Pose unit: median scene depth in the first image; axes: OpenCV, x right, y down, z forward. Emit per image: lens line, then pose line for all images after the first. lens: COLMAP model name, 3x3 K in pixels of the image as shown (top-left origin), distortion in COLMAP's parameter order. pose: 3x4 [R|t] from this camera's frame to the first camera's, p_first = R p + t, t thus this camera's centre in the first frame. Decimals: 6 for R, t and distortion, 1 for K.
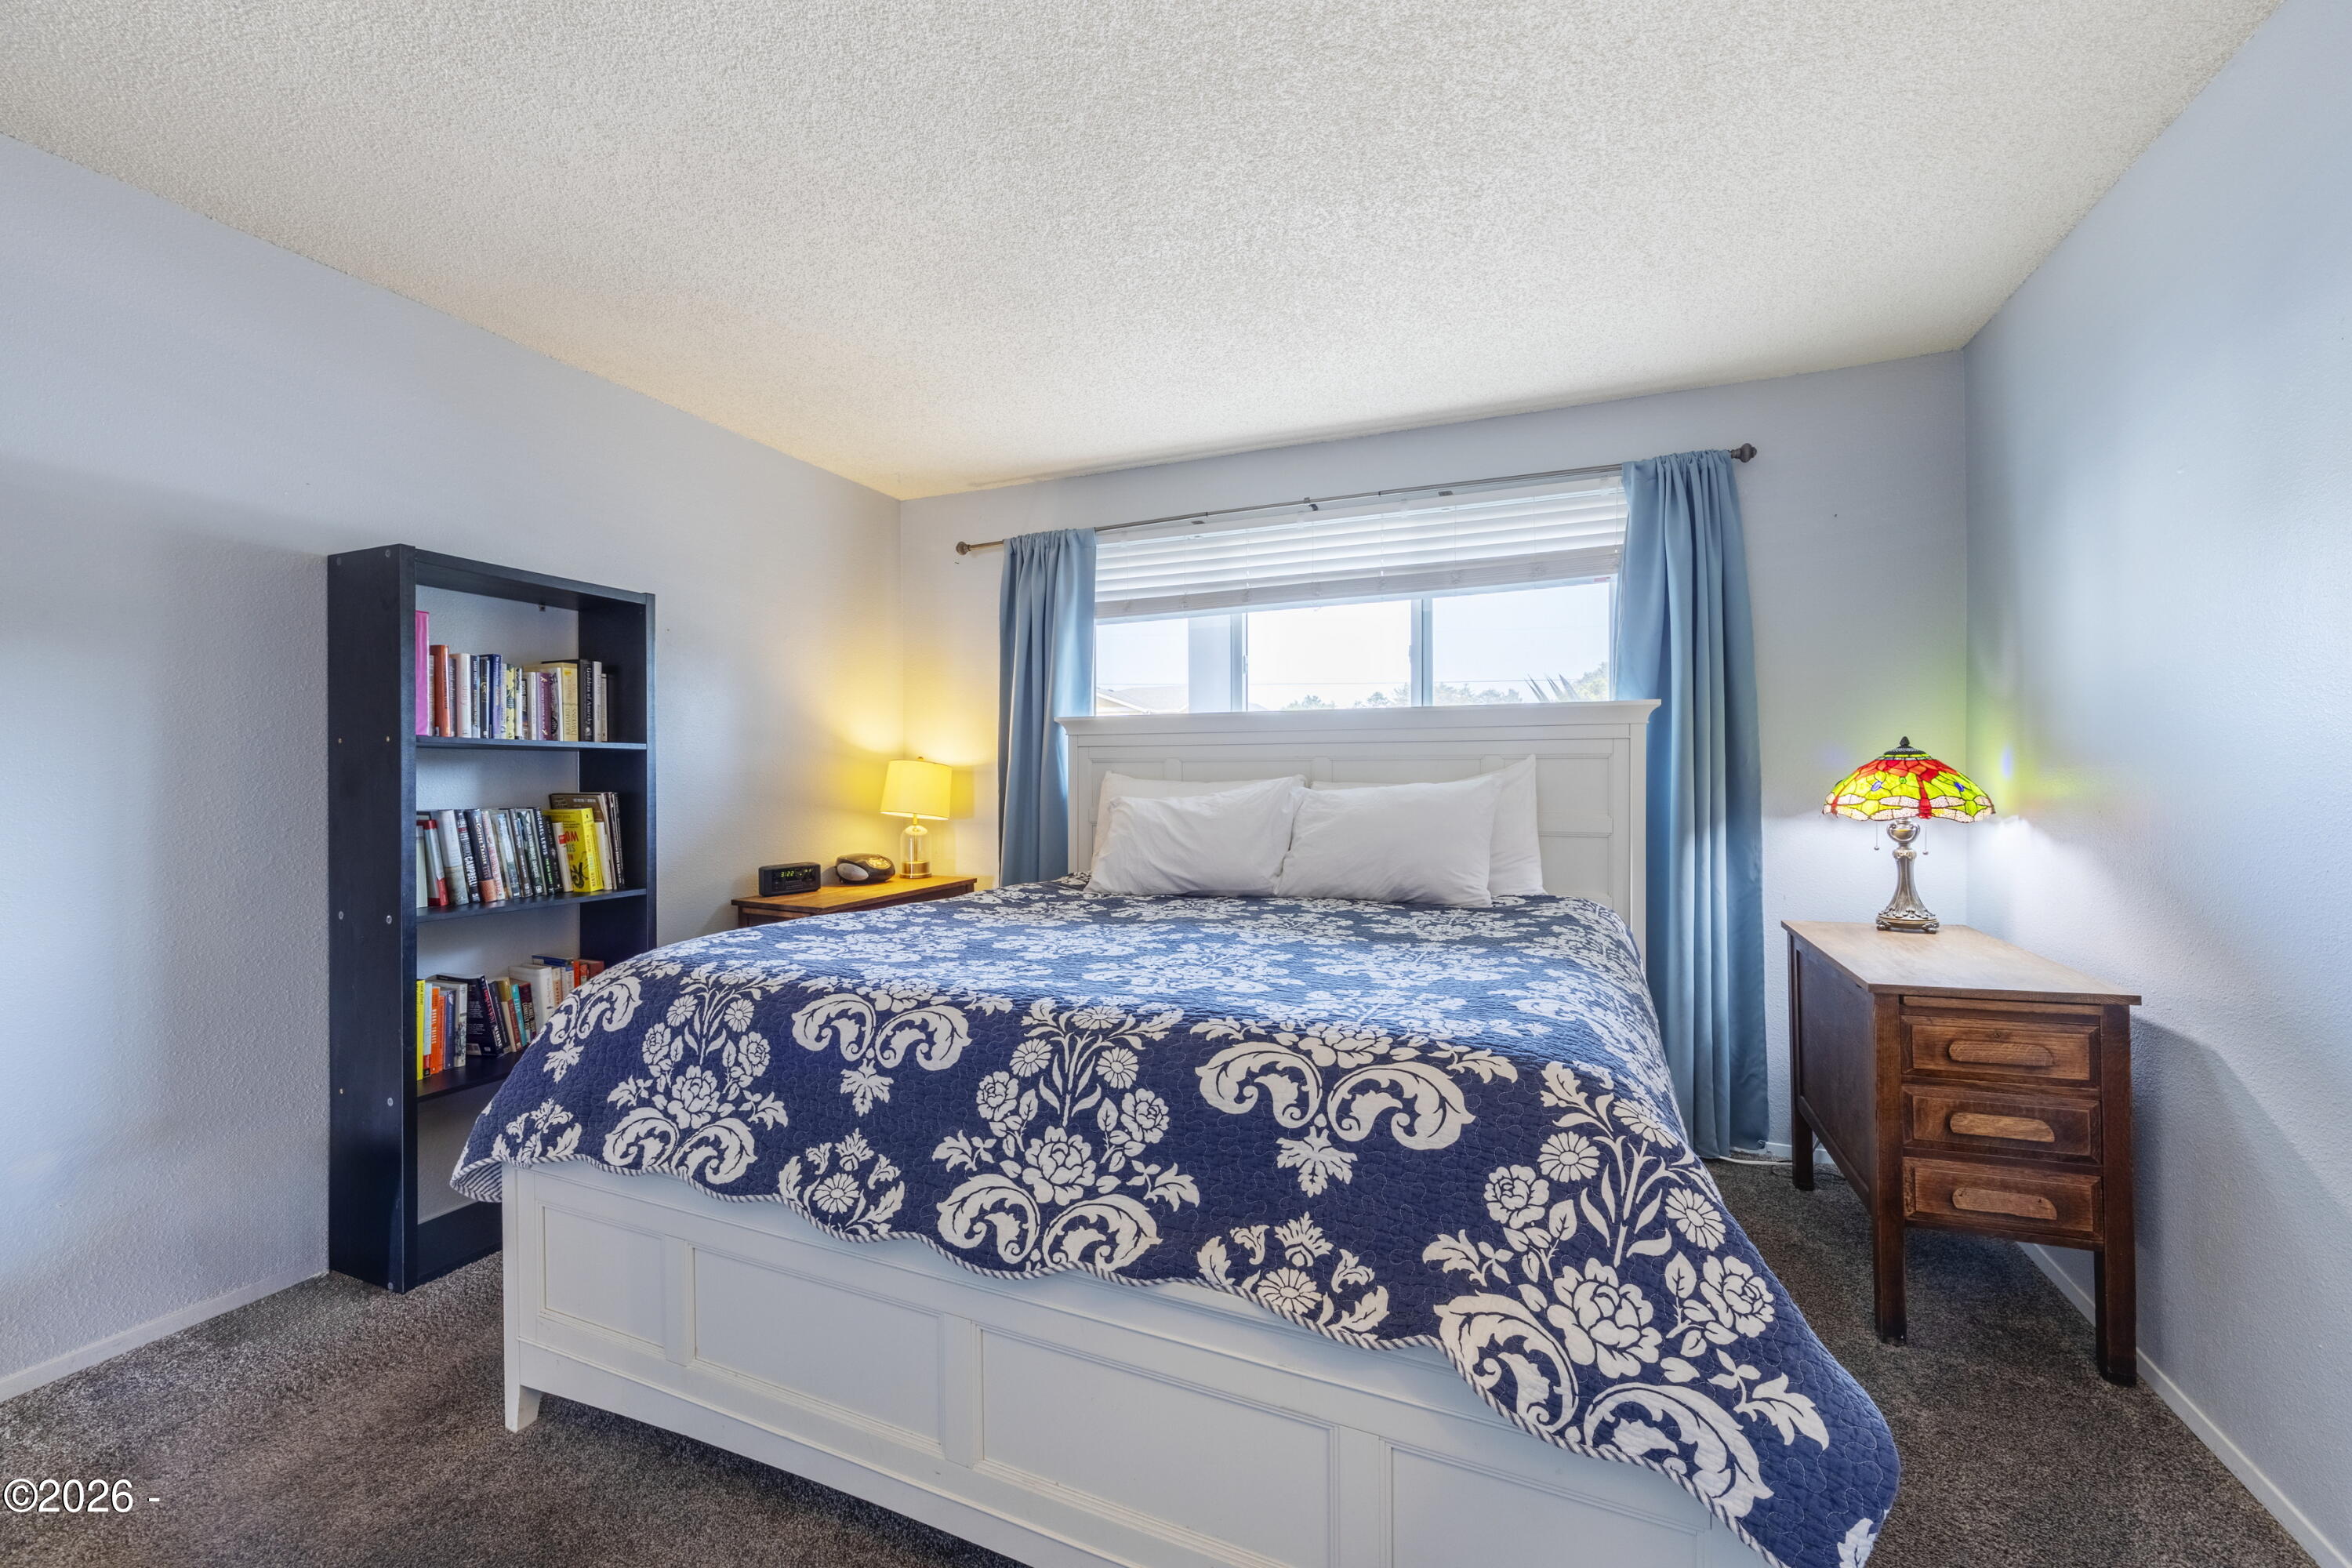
lens RADIAL K [[948.3, 0, 1176.0], [0, 948.3, 784.0], [0, 0, 1]] dist [-0.002125, -0.000323]
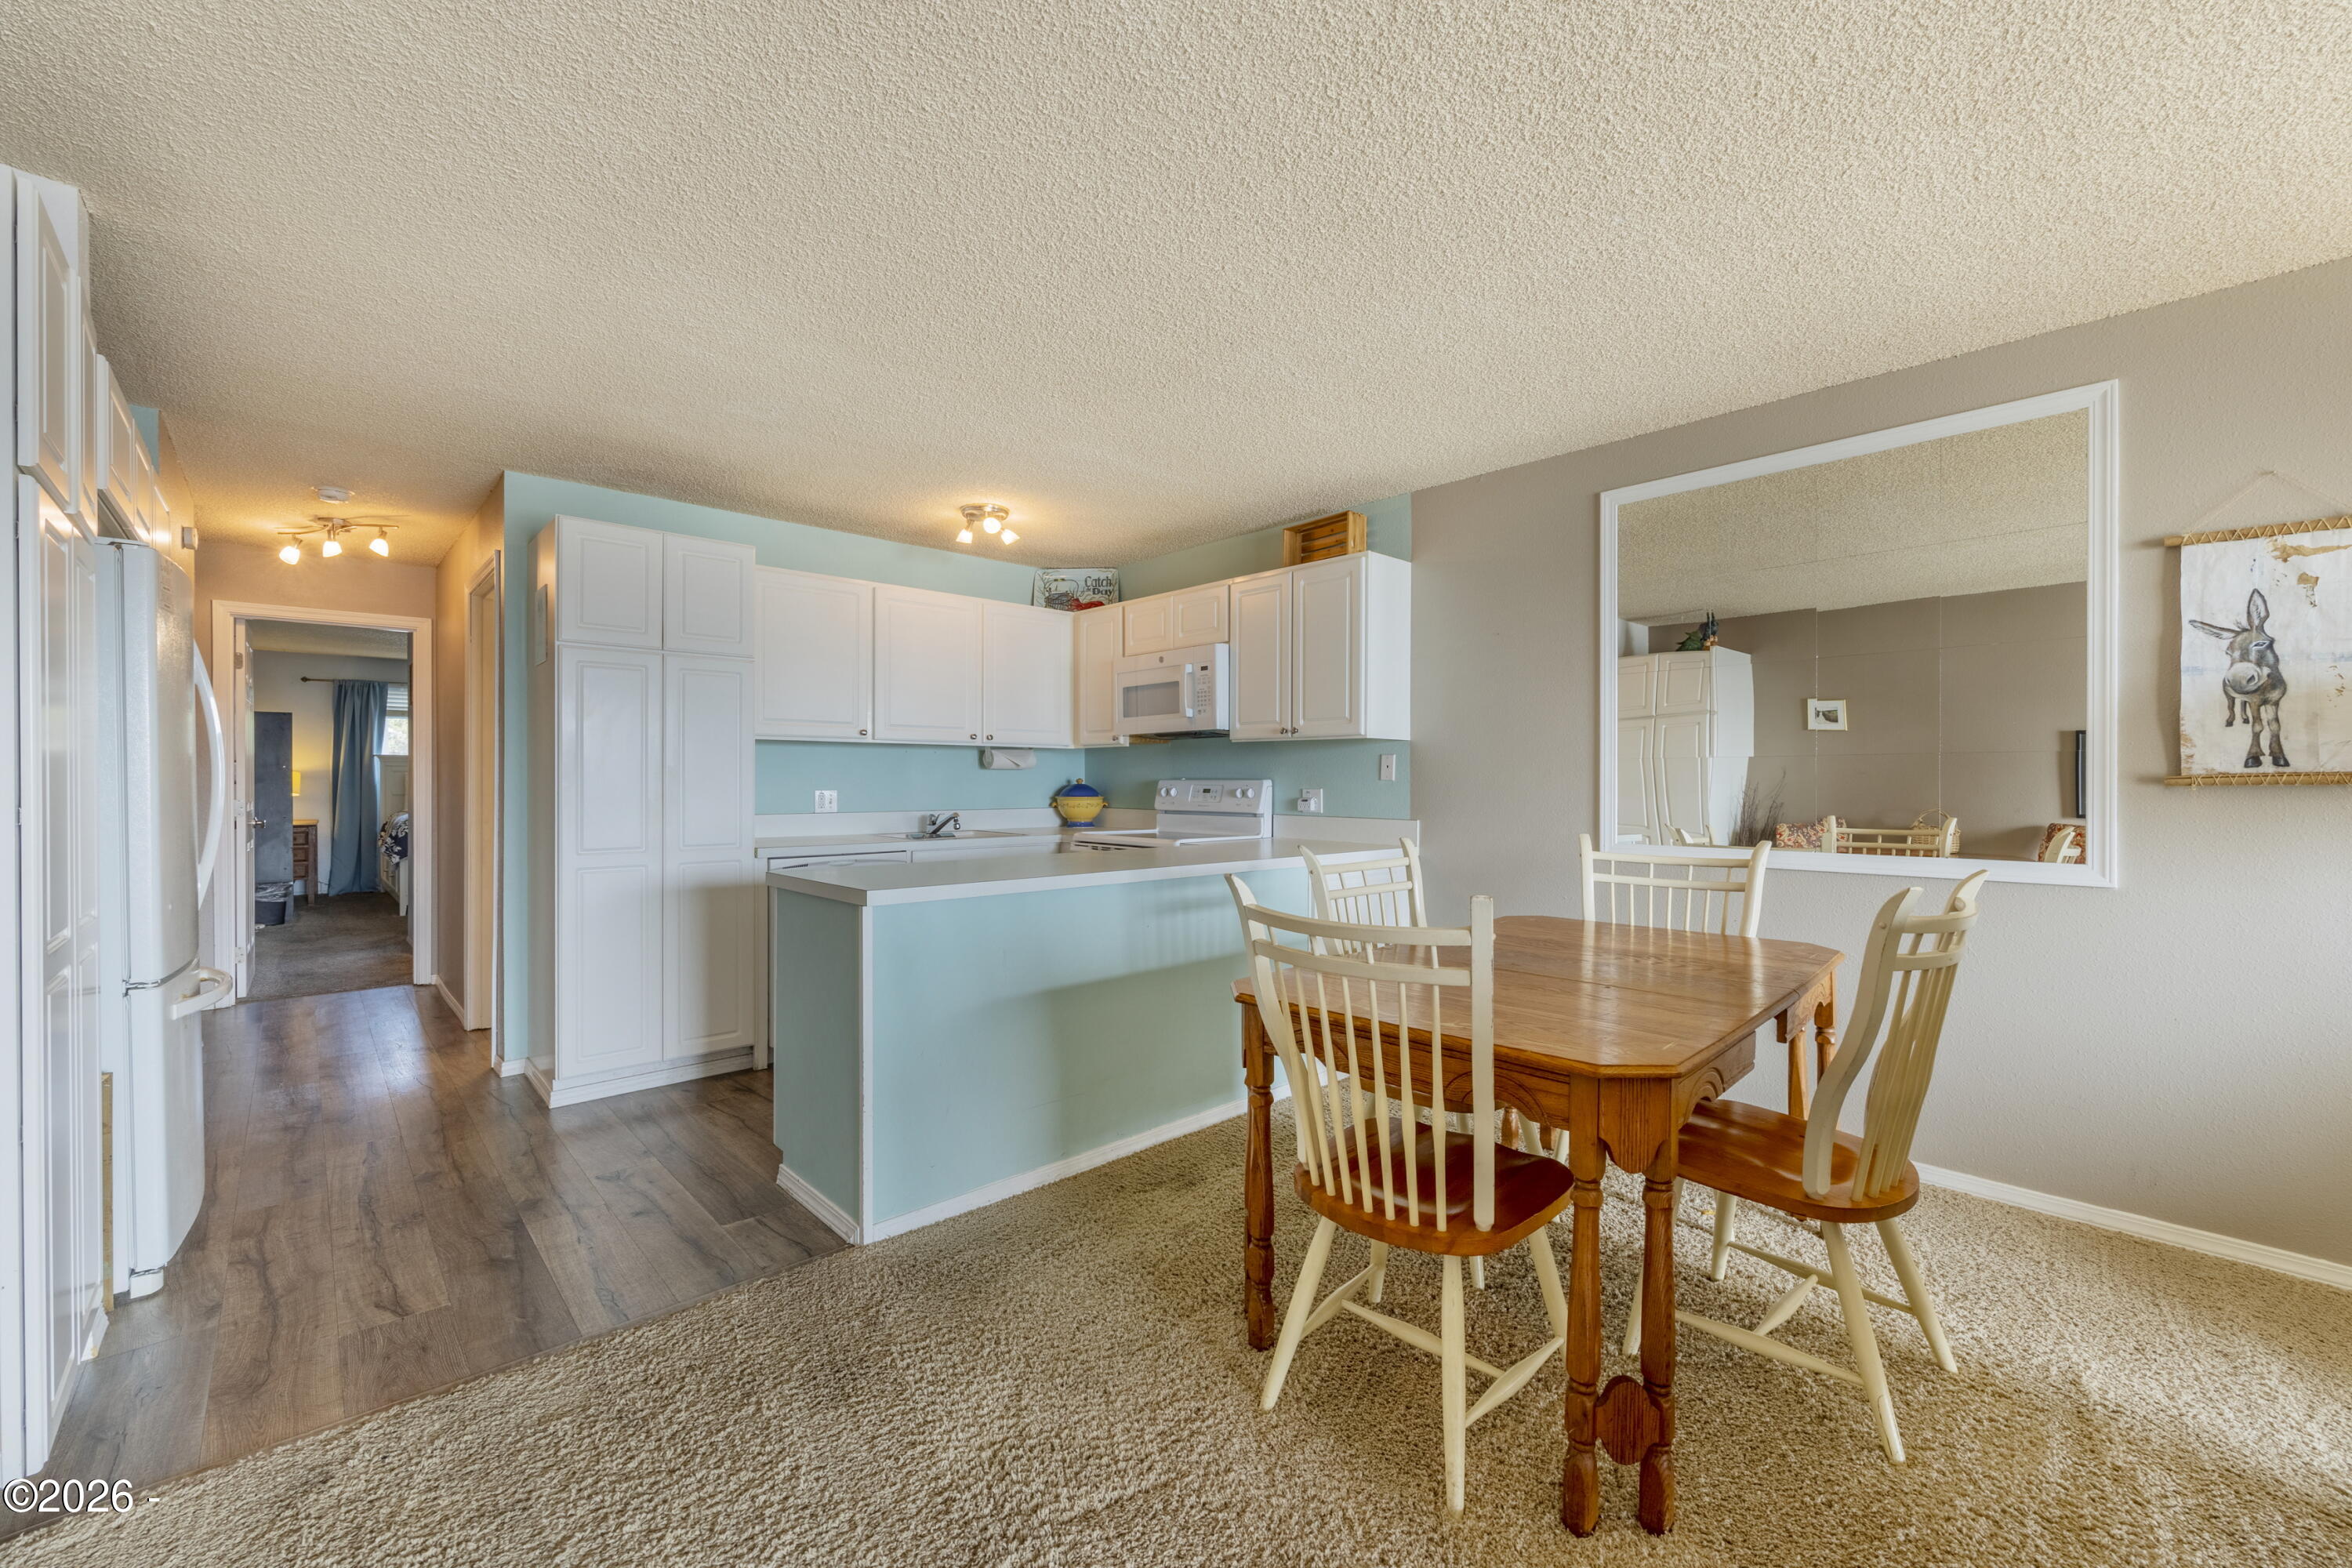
lens RADIAL K [[945.7, 0, 1177.2], [0, 945.7, 783.0], [0, 0, 1]] dist [-0.001426, 0.000388]
pose [[0.409715, -0.010406, 0.912154, -3.392905], [0.010694, 0.999921, 0.006604, 0.034534], [-0.912151, 0.007049, 0.409793, -4.409695]]
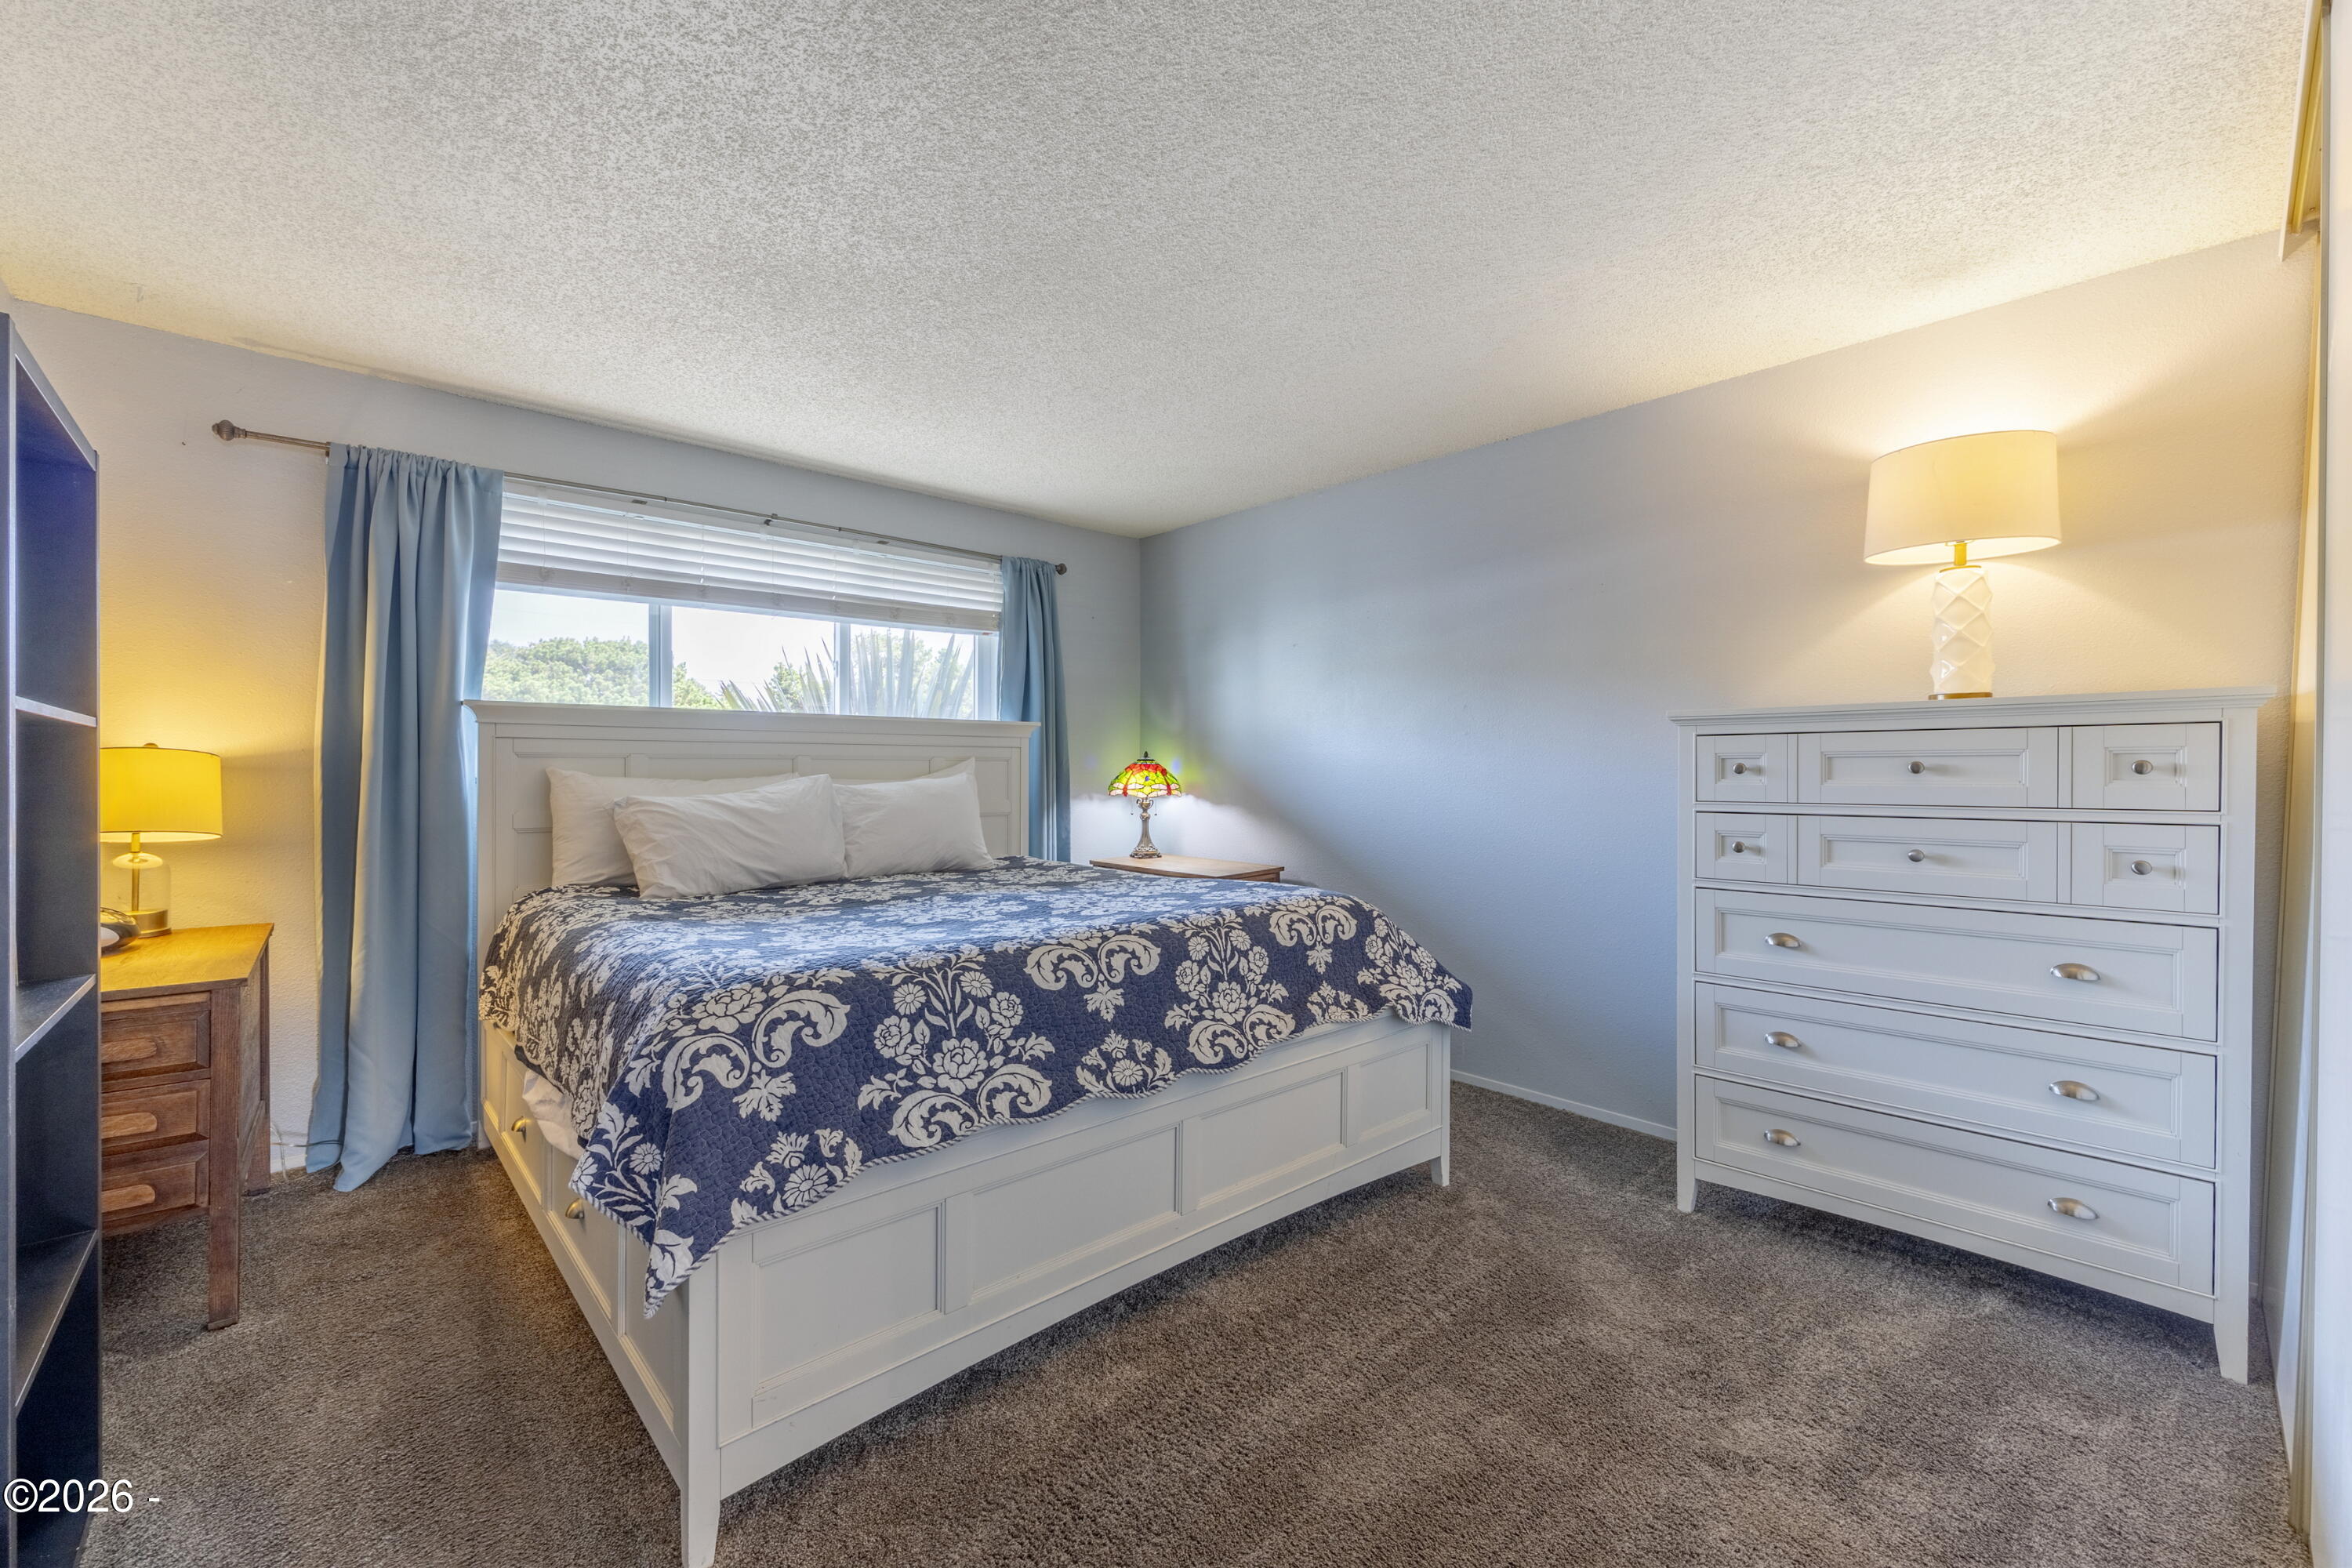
lens RADIAL K [[948.3, 0, 1176.0], [0, 948.3, 784.0], [0, 0, 1]] dist [-0.002125, -0.000323]
pose [[0.415411, -0.011370, 0.909563, -1.278699], [0.007886, 0.999929, 0.008899, -0.004665], [-0.909600, 0.003476, 0.415471, 0.281752]]
